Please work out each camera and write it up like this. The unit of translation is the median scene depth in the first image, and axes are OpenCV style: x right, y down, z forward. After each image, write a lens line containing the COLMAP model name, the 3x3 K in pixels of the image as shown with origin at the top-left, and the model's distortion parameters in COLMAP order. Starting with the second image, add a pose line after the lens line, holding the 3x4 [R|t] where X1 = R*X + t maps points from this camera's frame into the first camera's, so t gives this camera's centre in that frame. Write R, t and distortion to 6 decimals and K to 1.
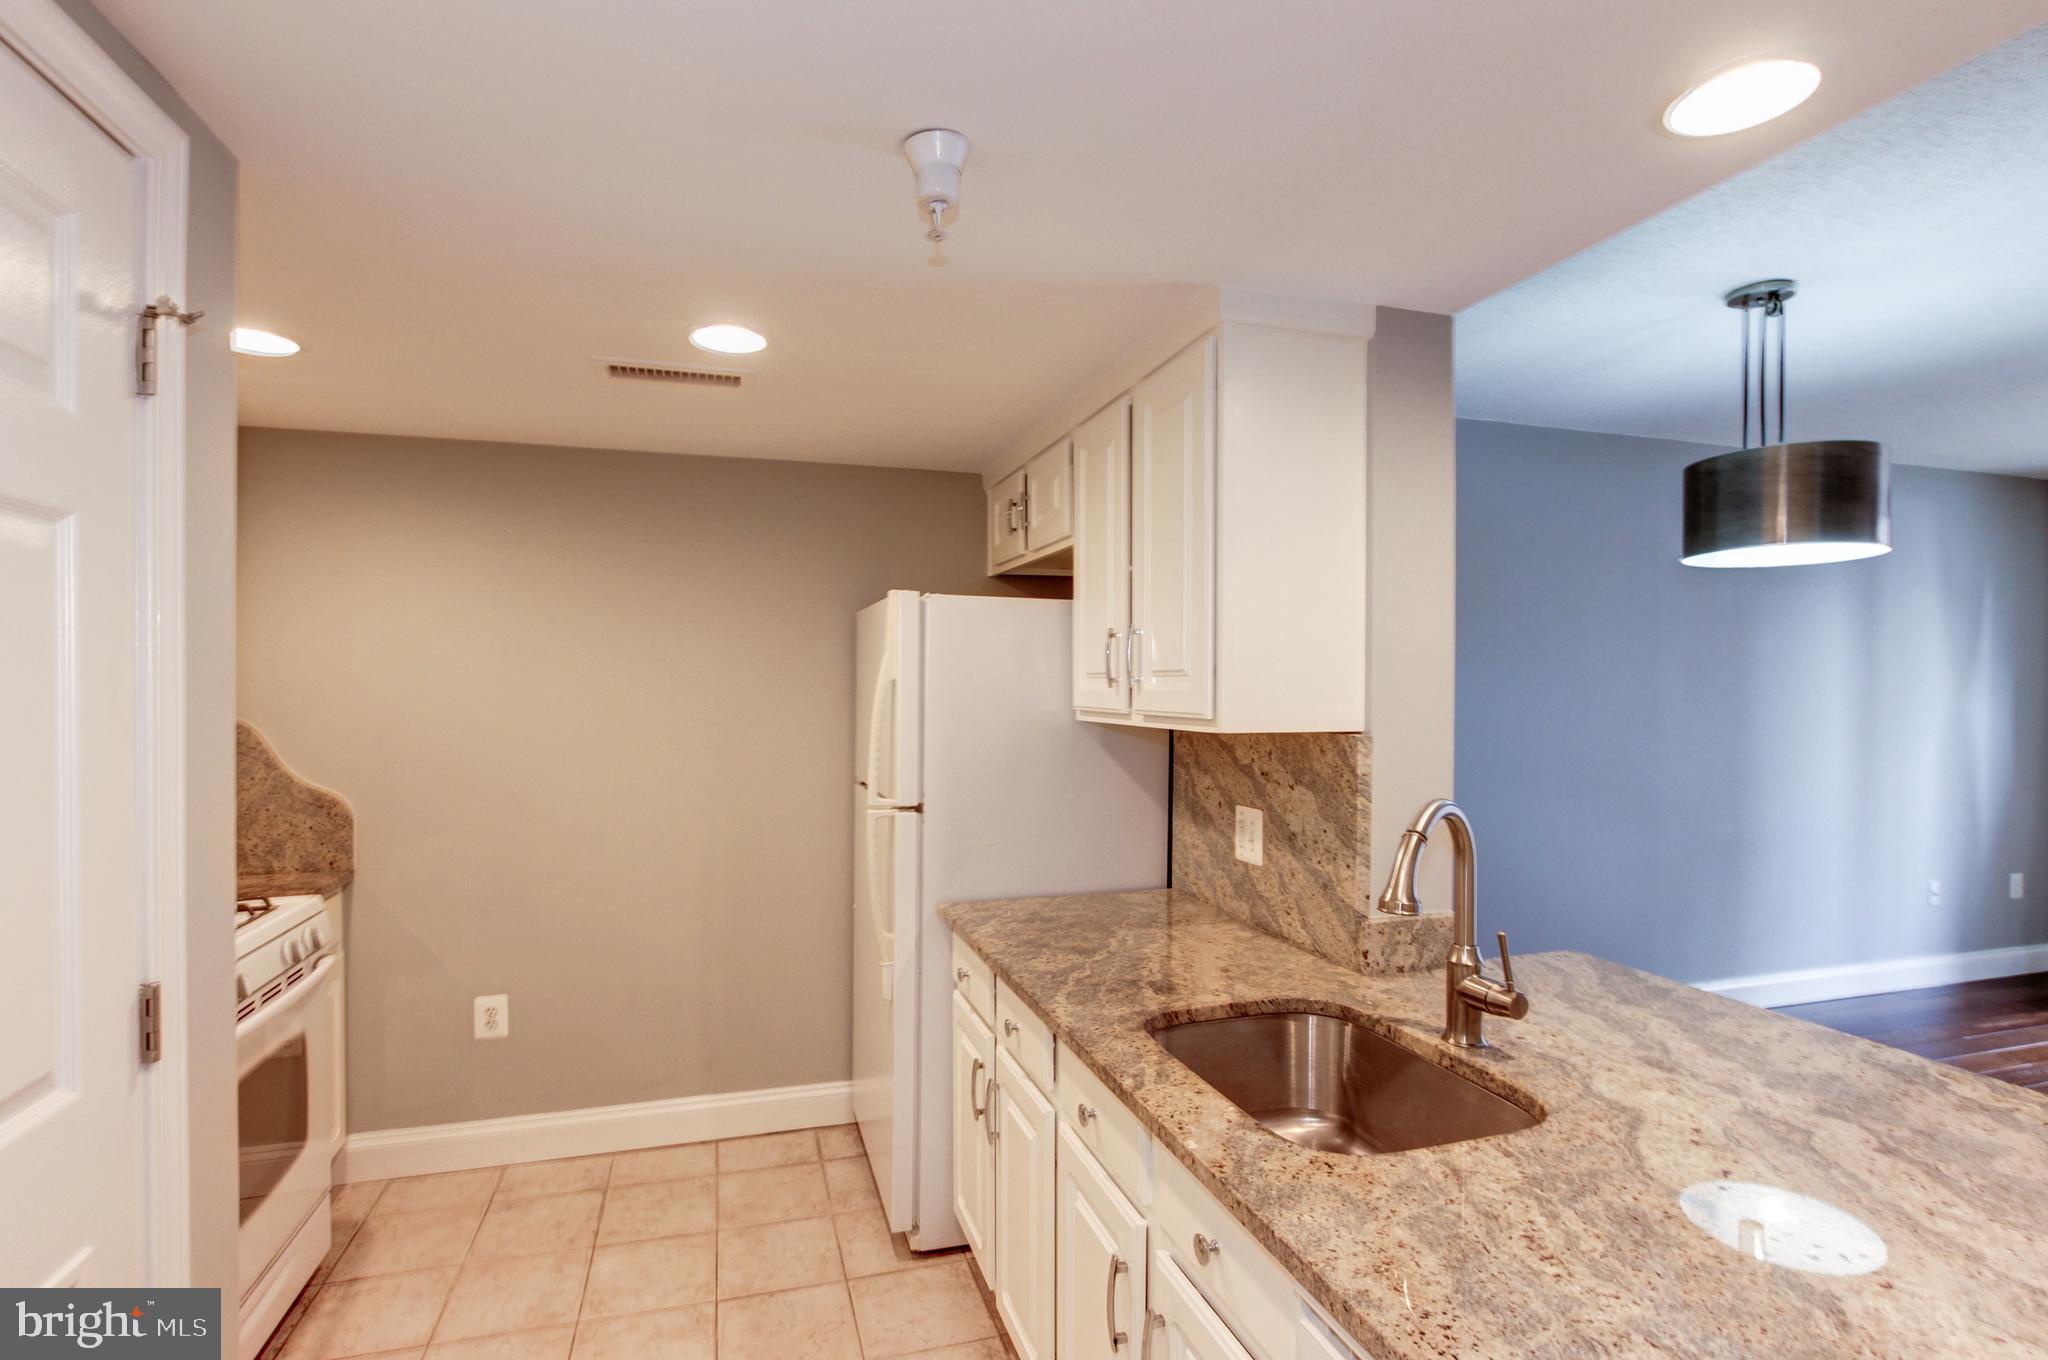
lens RADIAL K [[994.3, 0, 974.0], [0, 994.3, 692.2], [0, 0, 1]] dist [-0.012900, -0.000217]
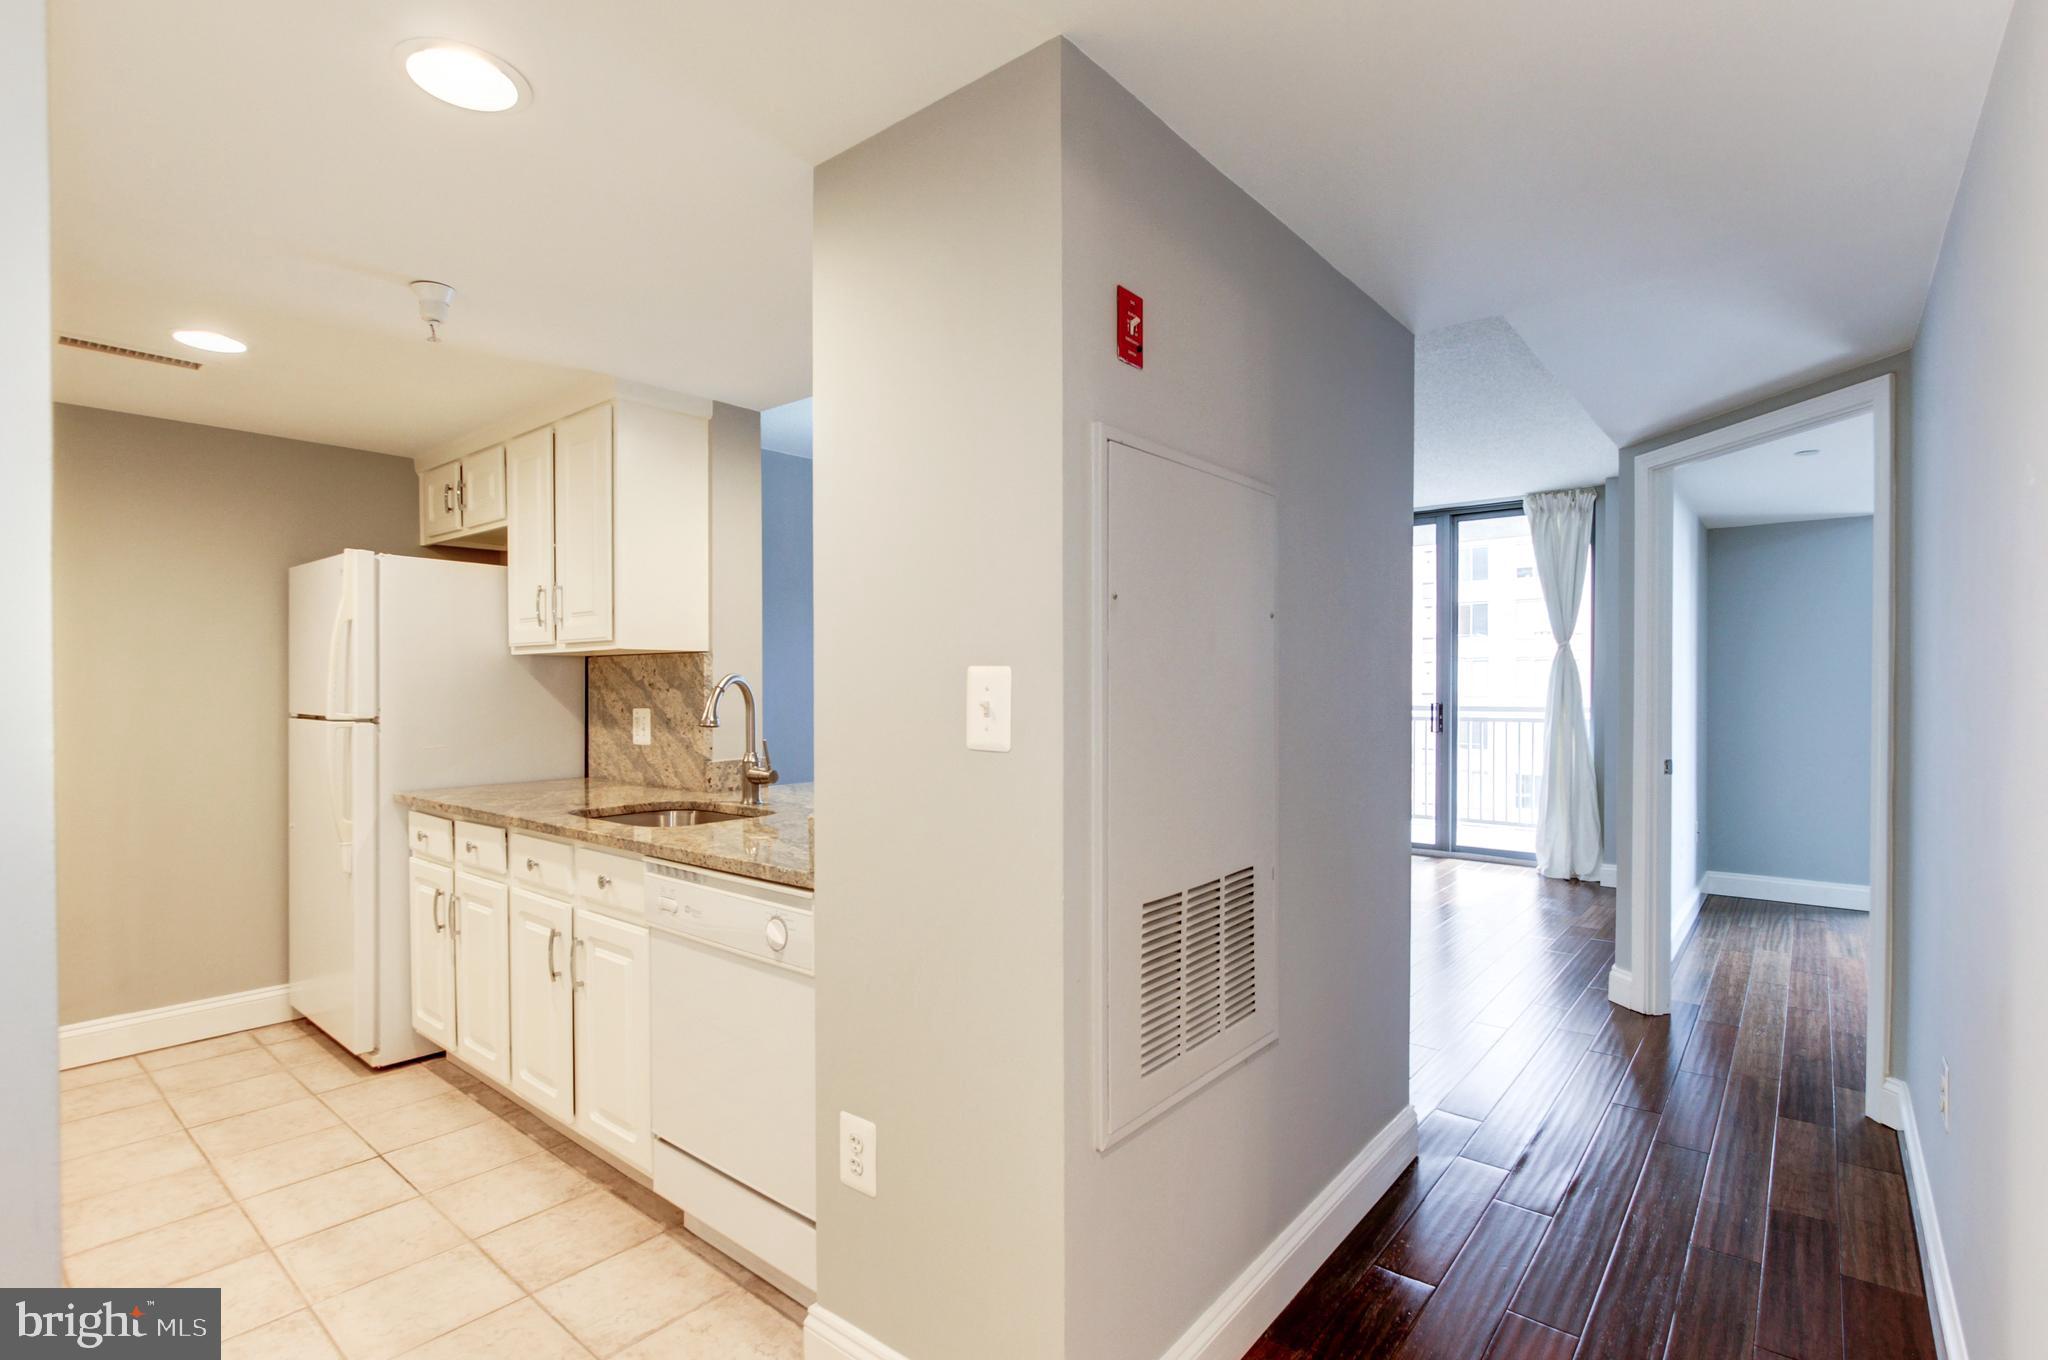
lens RADIAL K [[951.1, 0, 1031.4], [0, 951.1, 687.6], [0, 0, 1]] dist [-0.010845, 0.000244]
pose [[0.808943, -0.010527, 0.587793, -0.102124], [0.009179, 0.999944, 0.005277, 0.088595], [-0.587816, 0.001126, 0.808994, -0.569858]]
